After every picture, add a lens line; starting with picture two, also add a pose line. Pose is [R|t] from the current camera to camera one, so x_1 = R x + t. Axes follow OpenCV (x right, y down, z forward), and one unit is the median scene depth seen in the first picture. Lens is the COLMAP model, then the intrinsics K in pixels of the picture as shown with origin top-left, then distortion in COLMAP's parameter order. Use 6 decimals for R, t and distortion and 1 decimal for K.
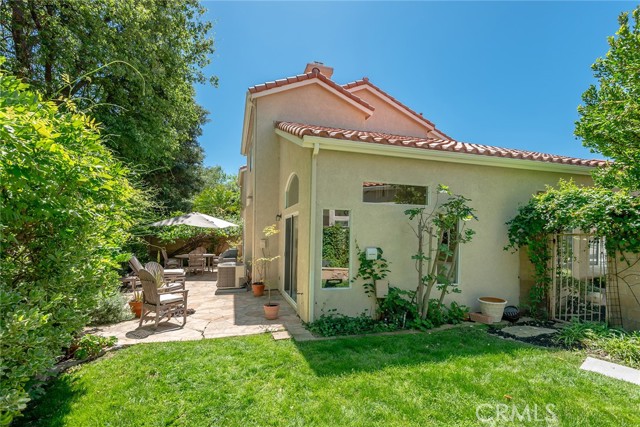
lens RADIAL K [[289.7, 0, 322.2], [0, 289.7, 237.2], [0, 0, 1]] dist [0.008820, -0.001481]
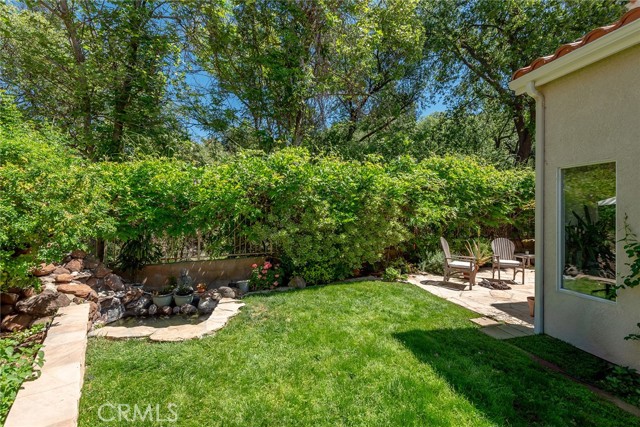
lens RADIAL K [[289.7, 0, 321.5], [0, 289.7, 214.5], [0, 0, 1]] dist [0.008820, -0.001481]
pose [[-0.033451, -0.007213, -0.999414, 0.295418], [-0.021833, 0.999741, -0.006485, 0.009785], [0.999202, 0.021603, -0.033600, 0.199691]]
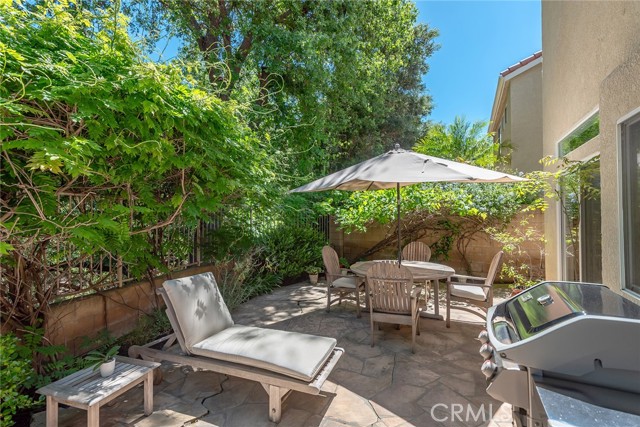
lens RADIAL K [[289.7, 0, 320.1], [0, 289.7, 213.4], [0, 0, 1]] dist [0.008820, -0.001481]
pose [[0.717580, -0.021872, -0.696133, -0.251407], [0.004995, 0.999643, -0.026259, 0.003361], [0.696459, 0.015366, 0.717432, 0.665068]]
